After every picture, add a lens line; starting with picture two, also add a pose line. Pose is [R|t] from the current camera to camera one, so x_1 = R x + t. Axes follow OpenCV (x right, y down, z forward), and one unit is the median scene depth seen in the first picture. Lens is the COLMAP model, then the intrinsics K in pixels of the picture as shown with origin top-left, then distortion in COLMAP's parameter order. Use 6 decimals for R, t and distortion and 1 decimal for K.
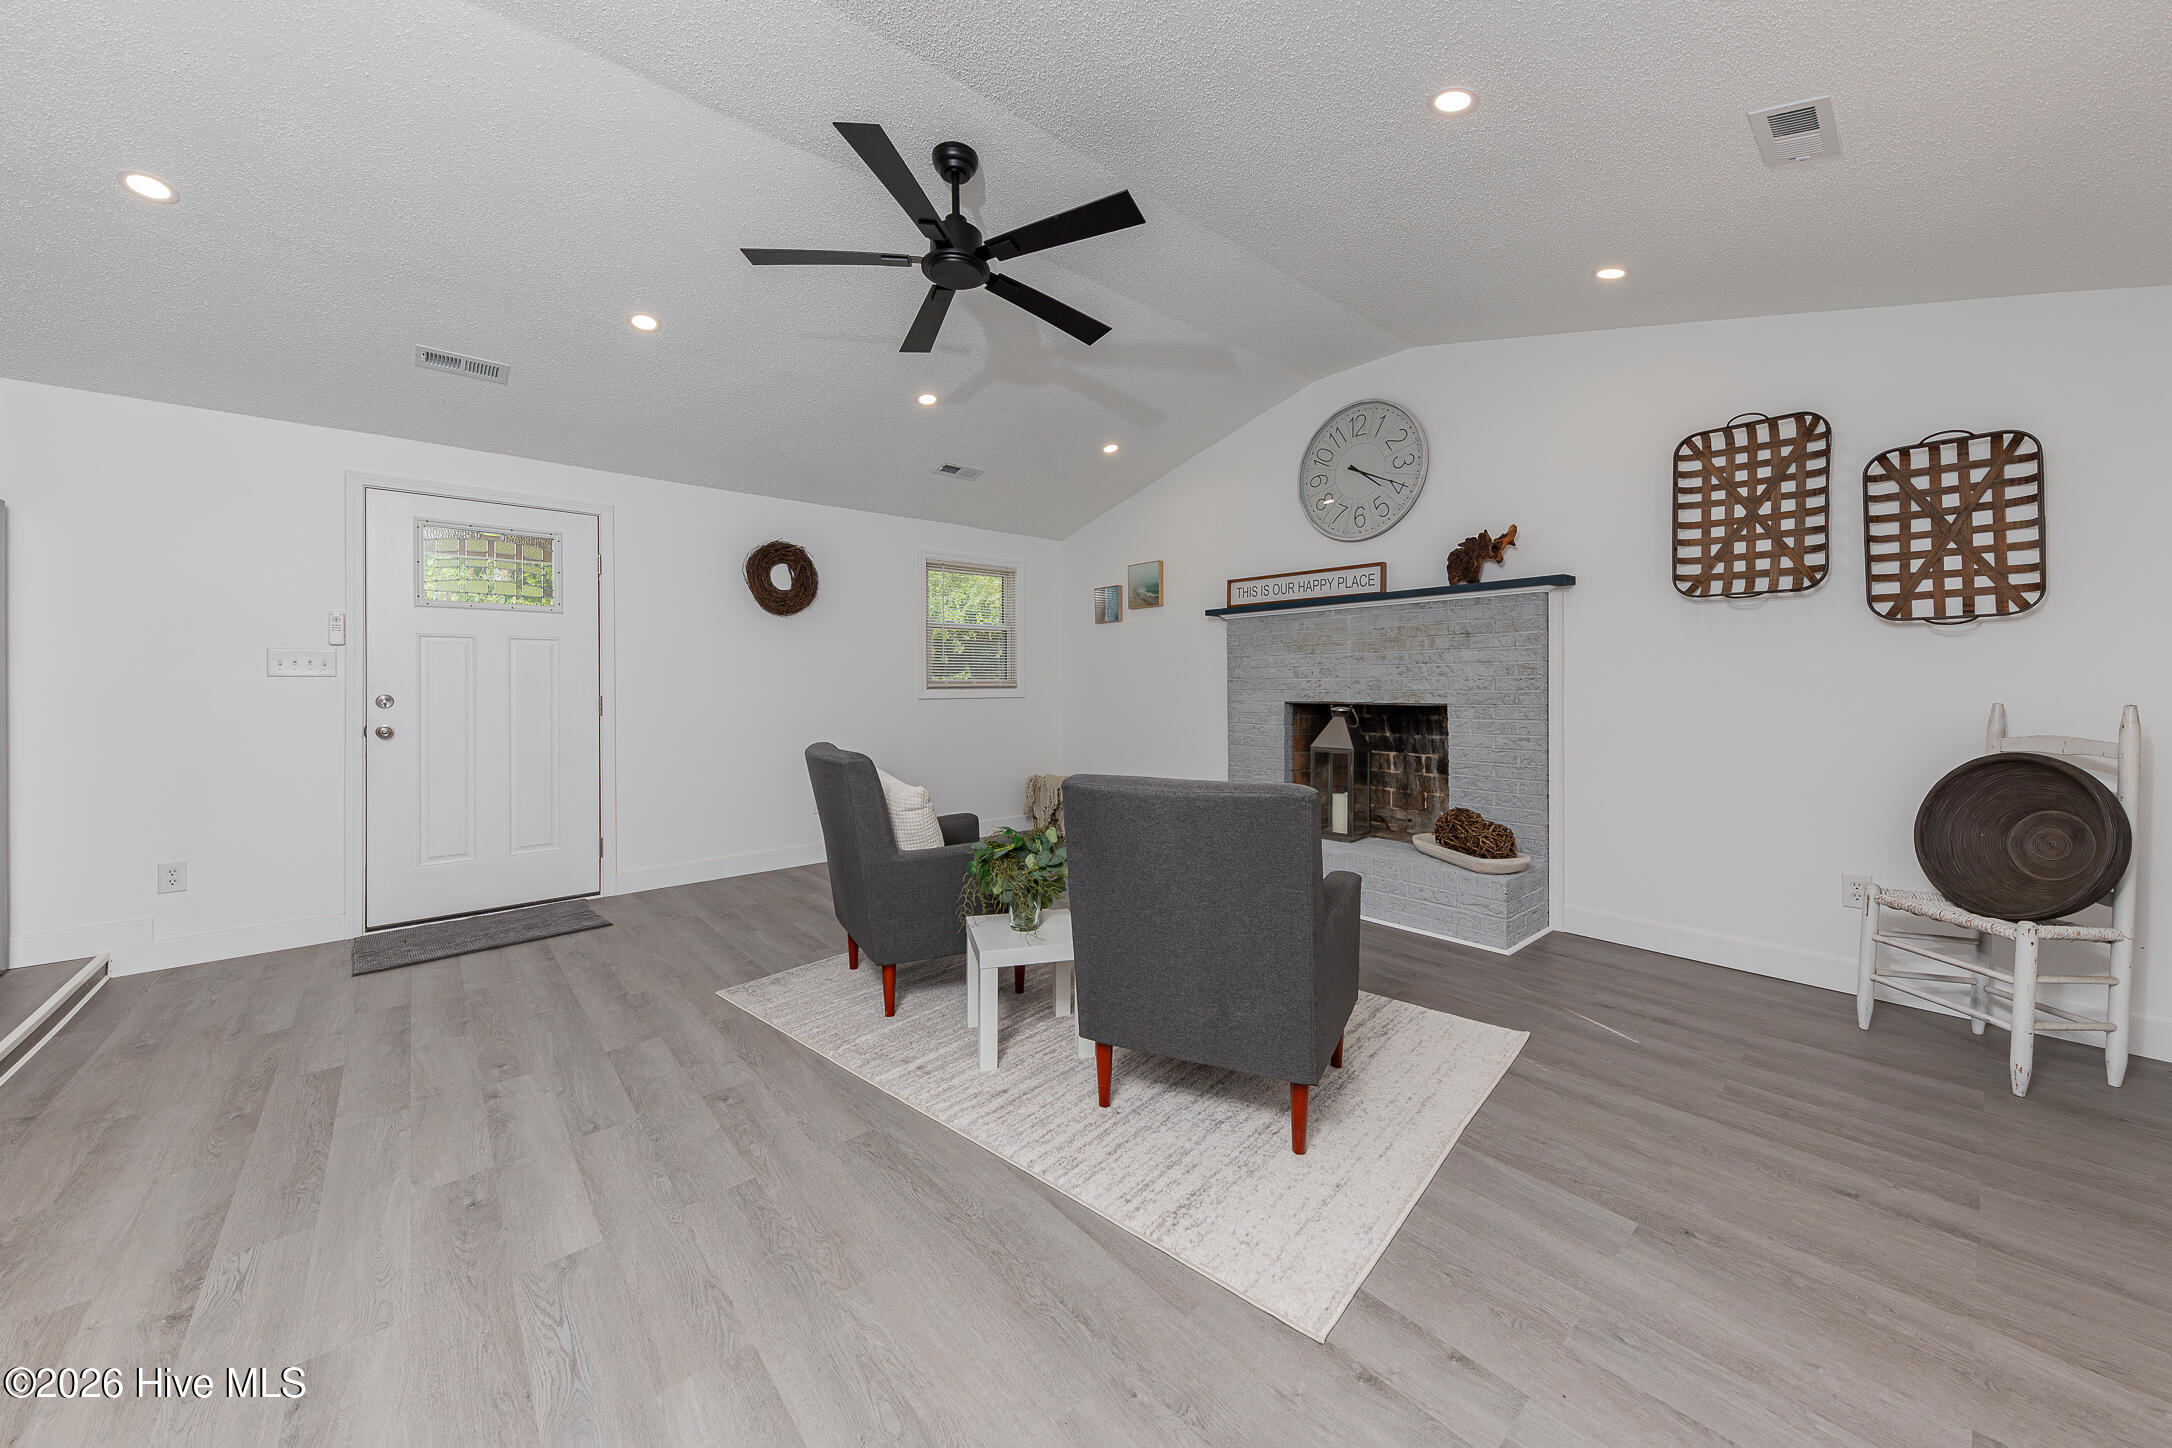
lens RADIAL K [[775.5, 0, 1086.0], [0, 775.5, 685.1], [0, 0, 1]] dist [0.014170, -0.005364]
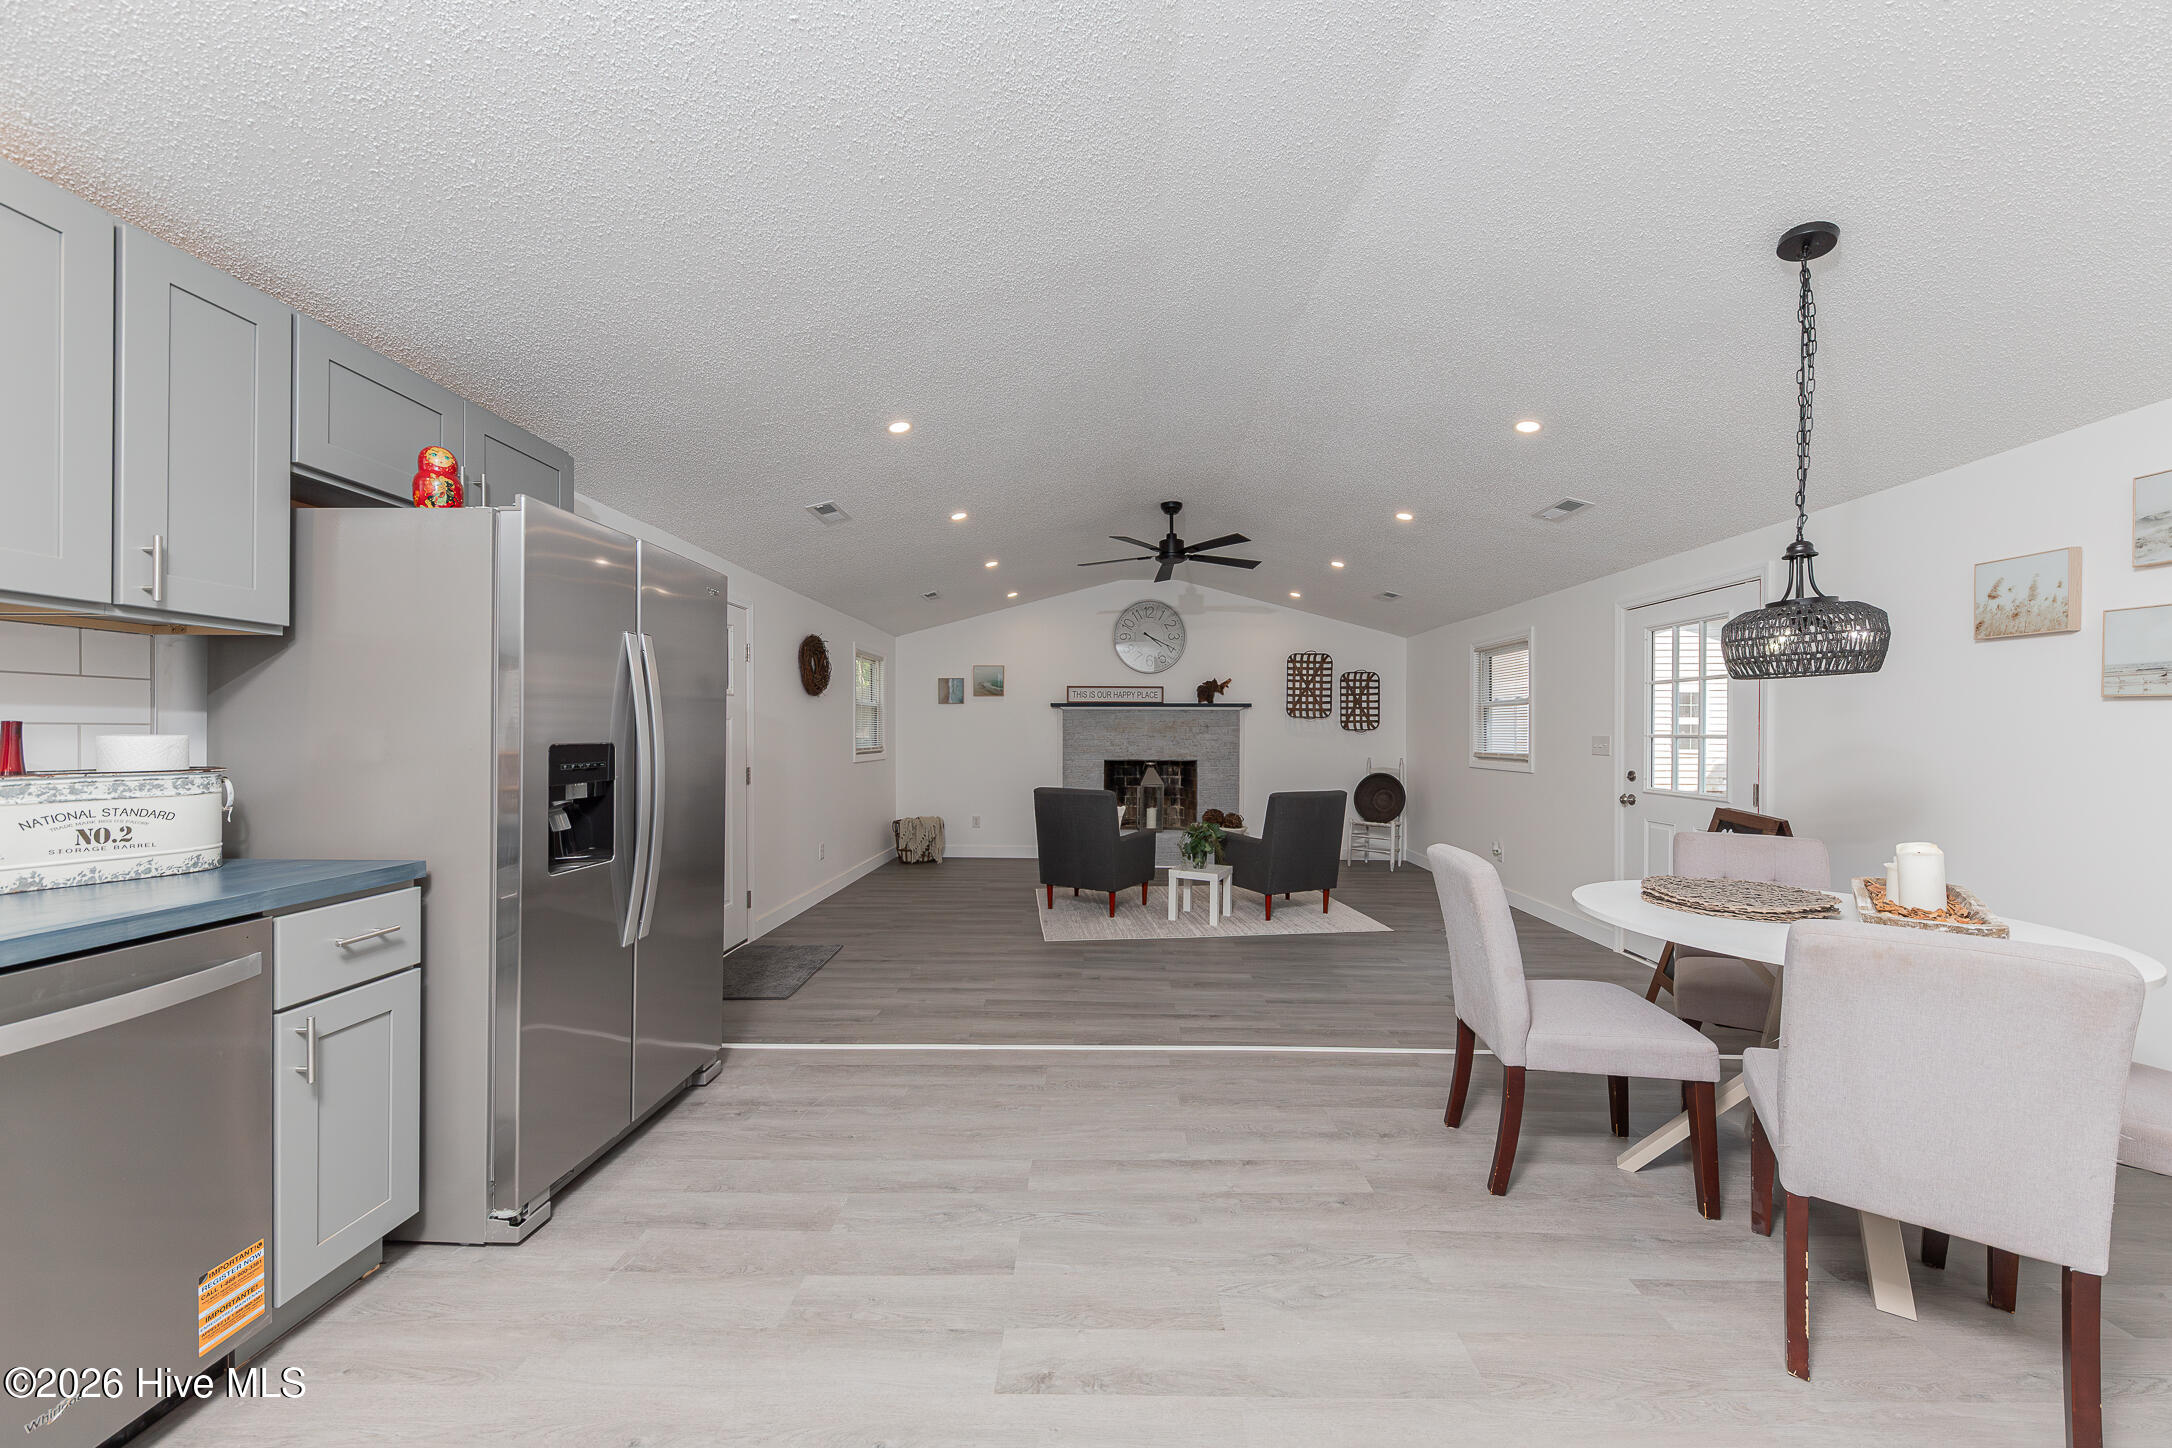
lens RADIAL K [[742.9, 0, 1101.2], [0, 742.9, 733.9], [0, 0, 1]] dist [-0.001618, -0.000185]
pose [[0.664310, 0.005530, 0.747437, -1.518465], [-0.005914, 0.999980, -0.002142, -0.049886], [-0.747434, -0.002997, 0.664329, -0.157000]]
